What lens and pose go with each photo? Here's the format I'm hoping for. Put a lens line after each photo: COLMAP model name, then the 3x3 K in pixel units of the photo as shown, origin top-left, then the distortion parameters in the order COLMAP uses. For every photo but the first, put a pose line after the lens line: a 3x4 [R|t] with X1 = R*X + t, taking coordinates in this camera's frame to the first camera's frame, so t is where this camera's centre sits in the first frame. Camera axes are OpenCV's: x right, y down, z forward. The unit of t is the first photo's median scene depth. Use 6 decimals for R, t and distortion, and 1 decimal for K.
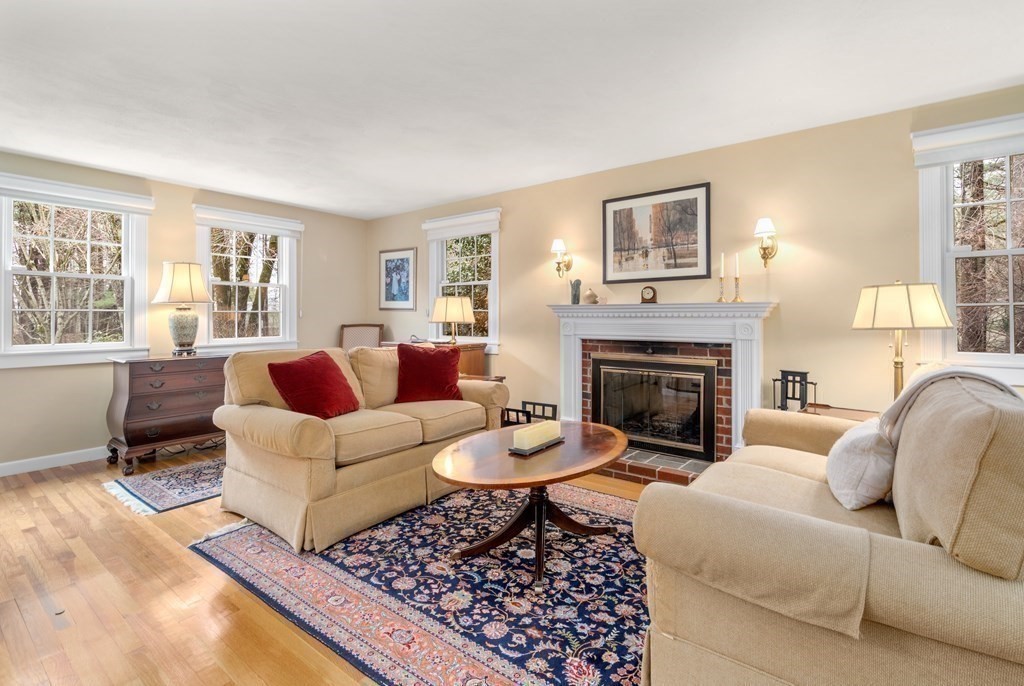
lens RADIAL K [[478.9, 0, 489.0], [0, 478.9, 312.9], [0, 0, 1]] dist [-0.004689, -0.000718]
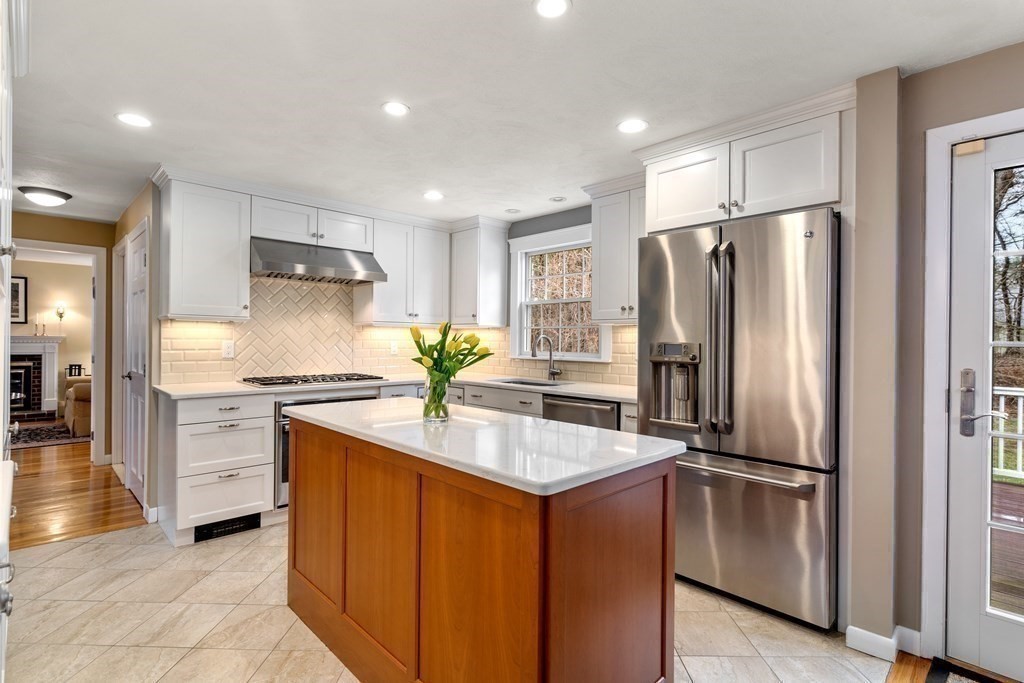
lens RADIAL K [[478.9, 0, 510.1], [0, 478.9, 342.9], [0, 0, 1]] dist [-0.004689, -0.000718]
pose [[0.110300, 0.002974, 0.993894, -1.419108], [-0.010950, 0.999938, -0.001777, -0.009496], [-0.993838, -0.010687, 0.110326, -1.366770]]
